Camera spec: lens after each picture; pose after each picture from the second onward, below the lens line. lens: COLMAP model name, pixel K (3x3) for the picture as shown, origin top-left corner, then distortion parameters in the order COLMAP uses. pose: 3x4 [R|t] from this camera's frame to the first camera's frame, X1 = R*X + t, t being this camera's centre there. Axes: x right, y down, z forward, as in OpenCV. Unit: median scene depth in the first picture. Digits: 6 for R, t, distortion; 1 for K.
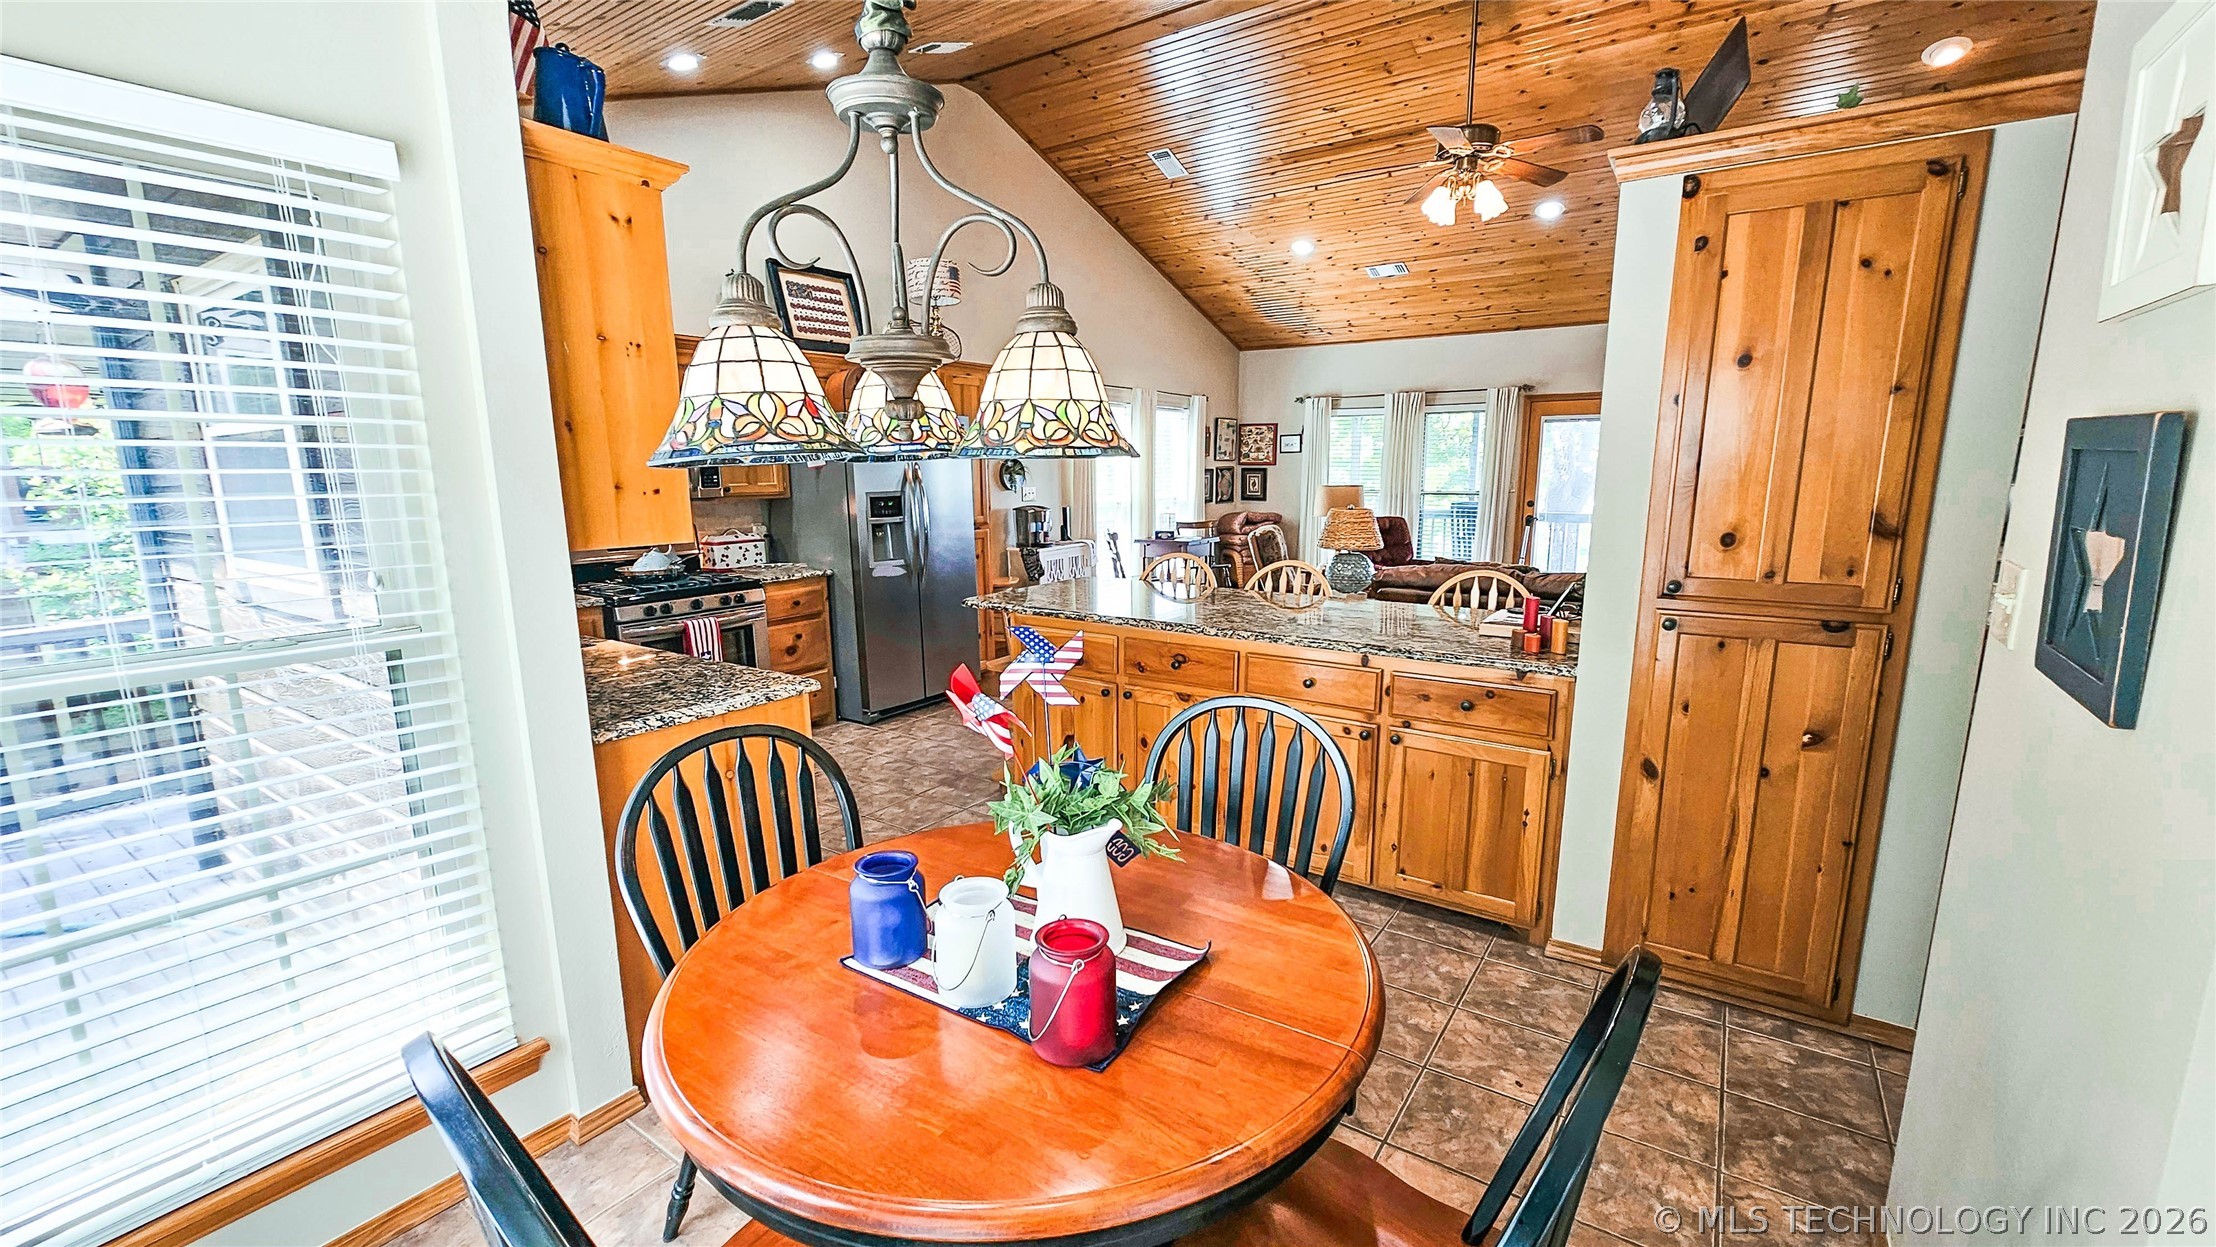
lens RADIAL K [[904.5, 0, 1110.4], [0, 904.5, 633.6], [0, 0, 1]] dist [-0.001039, -0.000103]
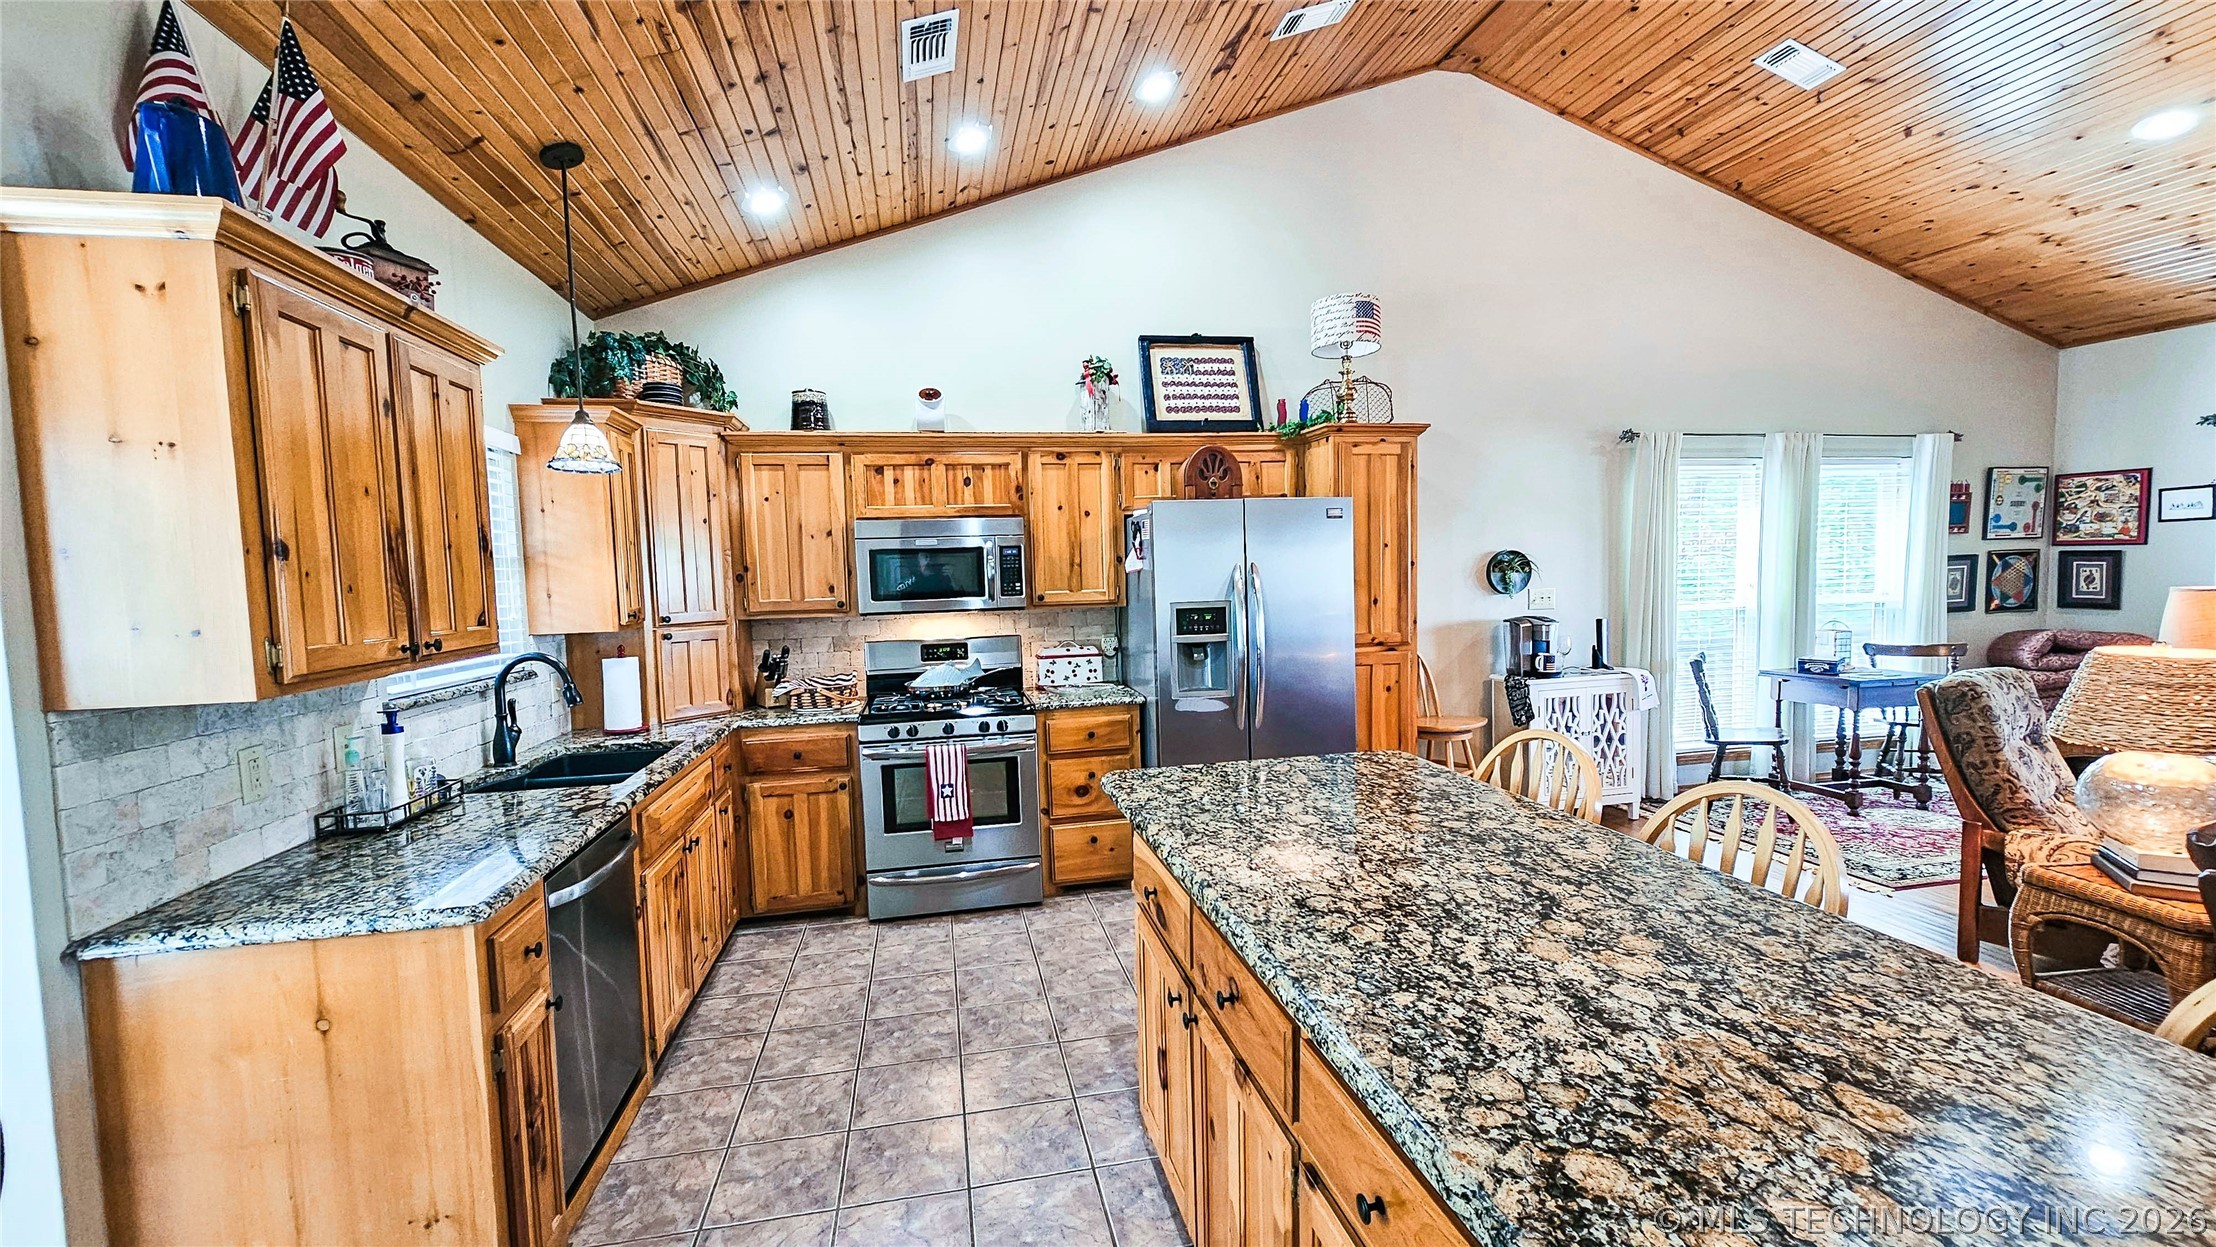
lens RADIAL K [[904.5, 0, 1110.4], [0, 904.5, 633.6], [0, 0, 1]] dist [-0.001039, -0.000103]
pose [[0.719615, 0.036207, -0.693429, 0.164749], [-0.104469, 0.992918, -0.056570, -0.056469], [0.686470, 0.113150, 0.718301, 0.286798]]
